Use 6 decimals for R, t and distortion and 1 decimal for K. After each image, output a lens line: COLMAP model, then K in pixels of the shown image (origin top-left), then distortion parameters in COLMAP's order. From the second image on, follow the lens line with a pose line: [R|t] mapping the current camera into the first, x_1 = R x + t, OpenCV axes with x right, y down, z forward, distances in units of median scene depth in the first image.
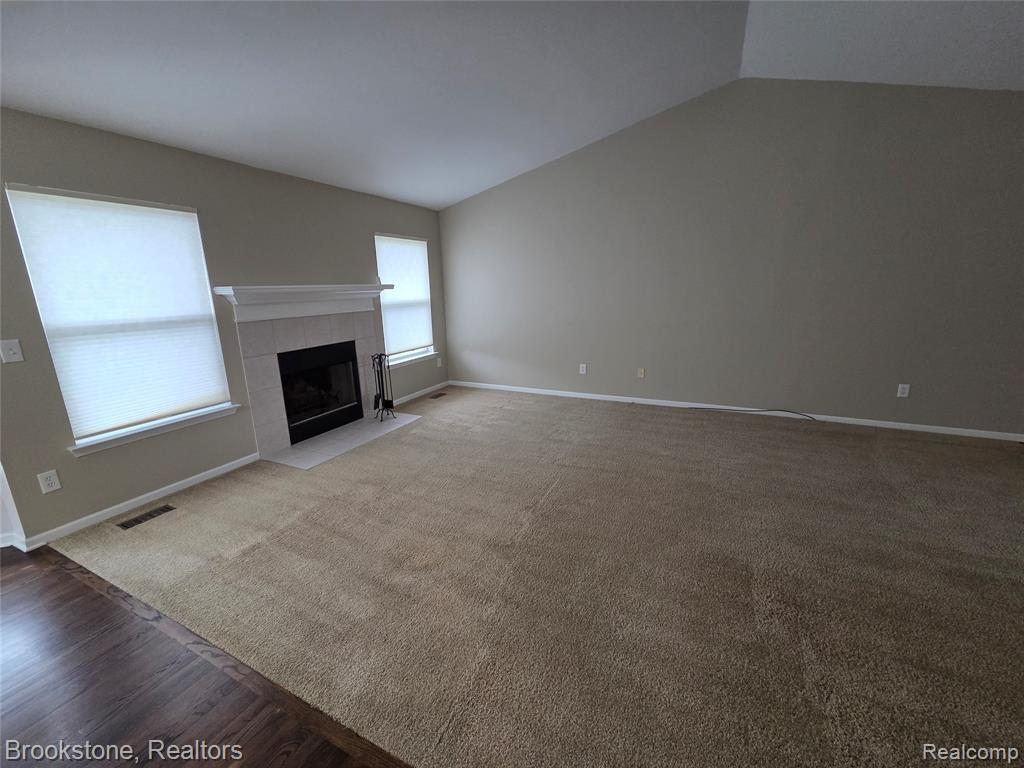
lens RADIAL K [[417.2, 0, 513.1], [0, 417.2, 379.7], [0, 0, 1]] dist [-0.002675, -0.000123]
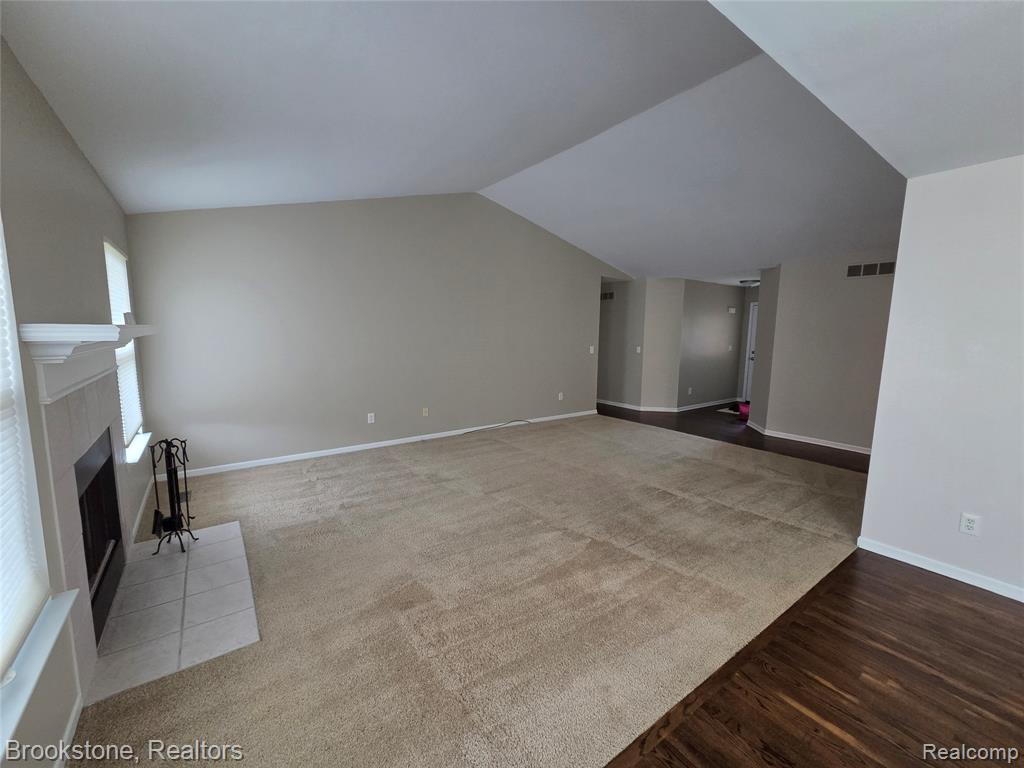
lens RADIAL K [[417.2, 0, 515.8], [0, 417.2, 384.1], [0, 0, 1]] dist [-0.002675, -0.000123]
pose [[0.473142, -0.087271, 0.876653, -0.620911], [0.179845, 0.983695, 0.000862, -0.053435], [-0.862434, 0.157254, 0.481123, 0.278699]]
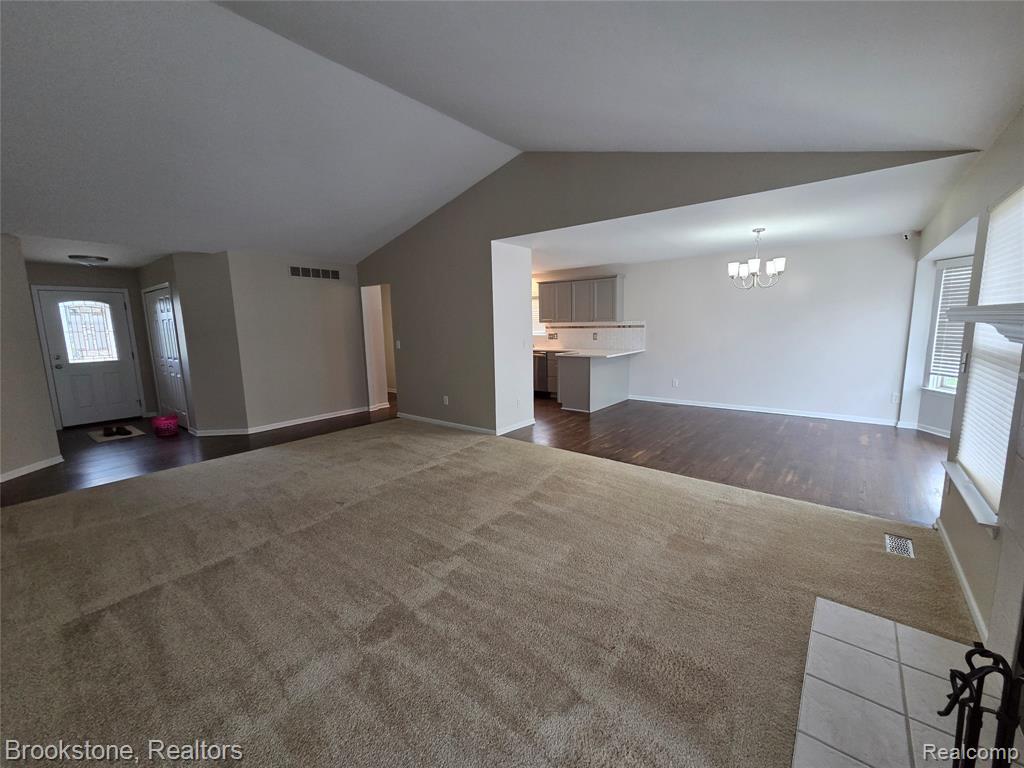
lens RADIAL K [[417.2, 0, 517.2], [0, 417.2, 383.2], [0, 0, 1]] dist [-0.002675, -0.000123]
pose [[-0.972678, 0.006969, 0.232054, -0.152880], [0.091479, 0.930185, 0.355509, -0.273550], [-0.213376, 0.367024, -0.905408, 1.201473]]
